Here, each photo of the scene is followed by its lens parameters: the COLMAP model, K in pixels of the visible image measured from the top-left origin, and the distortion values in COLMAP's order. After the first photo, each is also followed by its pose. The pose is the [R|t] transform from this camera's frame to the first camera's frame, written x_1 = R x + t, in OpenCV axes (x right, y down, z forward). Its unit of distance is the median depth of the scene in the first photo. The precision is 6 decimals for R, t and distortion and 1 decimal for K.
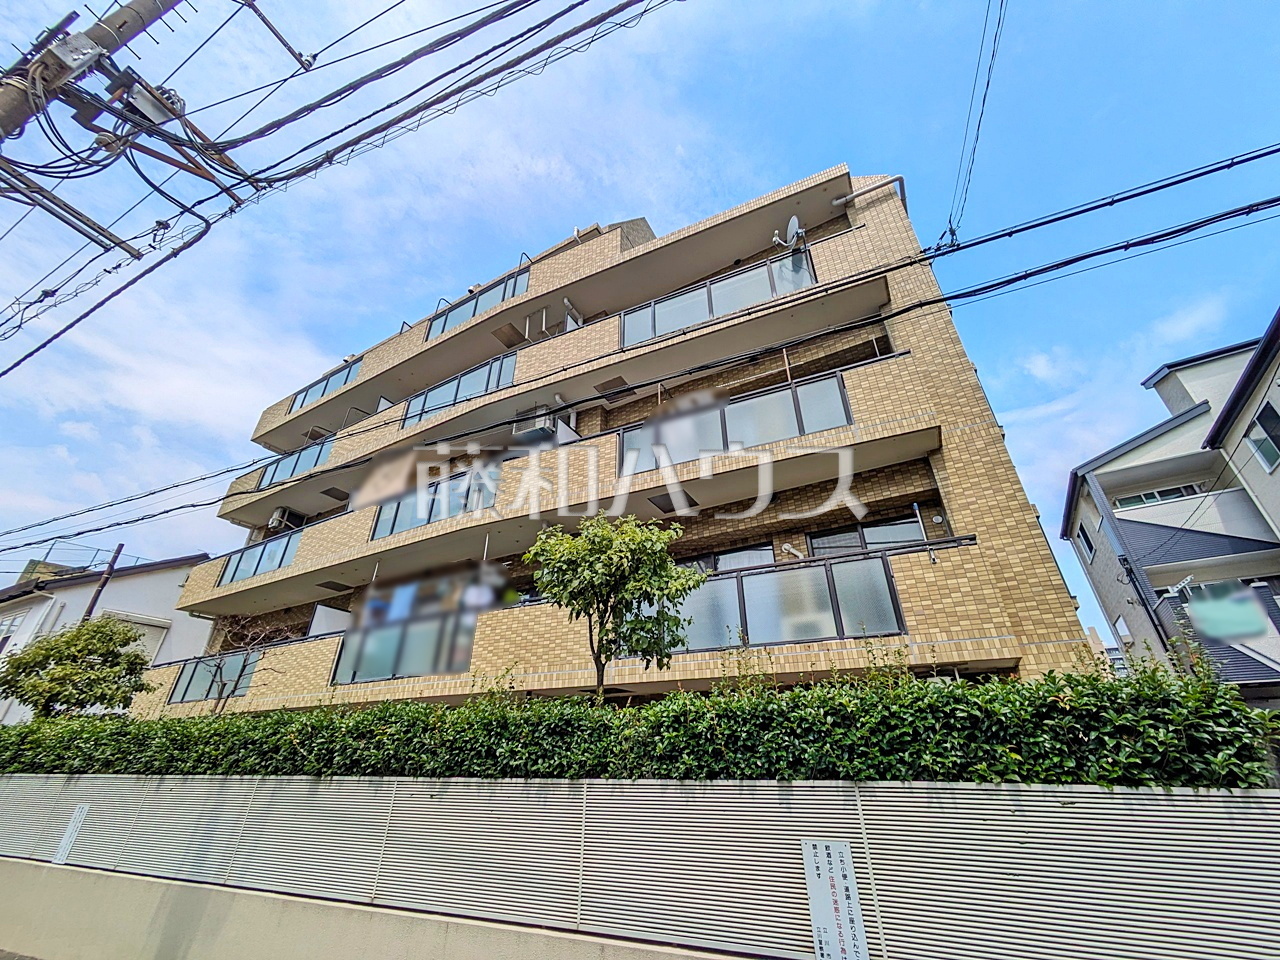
lens RADIAL K [[505.1, 0, 637.4], [0, 505.1, 484.8], [0, 0, 1]] dist [-0.002756, -0.000259]
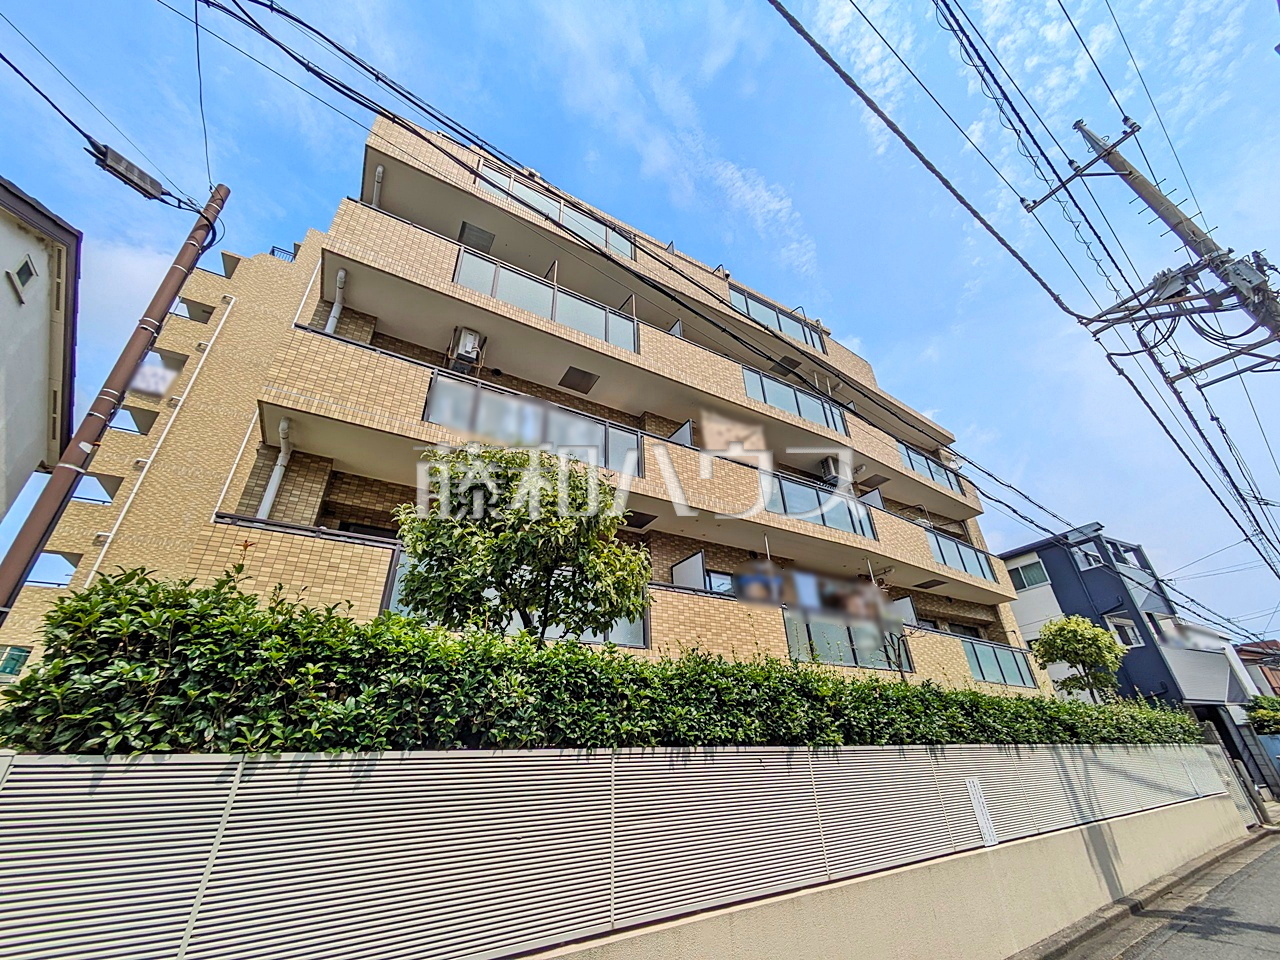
lens RADIAL K [[505.1, 0, 637.4], [0, 505.1, 484.8], [0, 0, 1]] dist [-0.002756, -0.000259]
pose [[0.503591, 0.406778, 0.762186, -1.460042], [-0.389220, 0.894439, -0.220196, 0.388692], [-0.771300, -0.185769, 0.608758, 0.652125]]
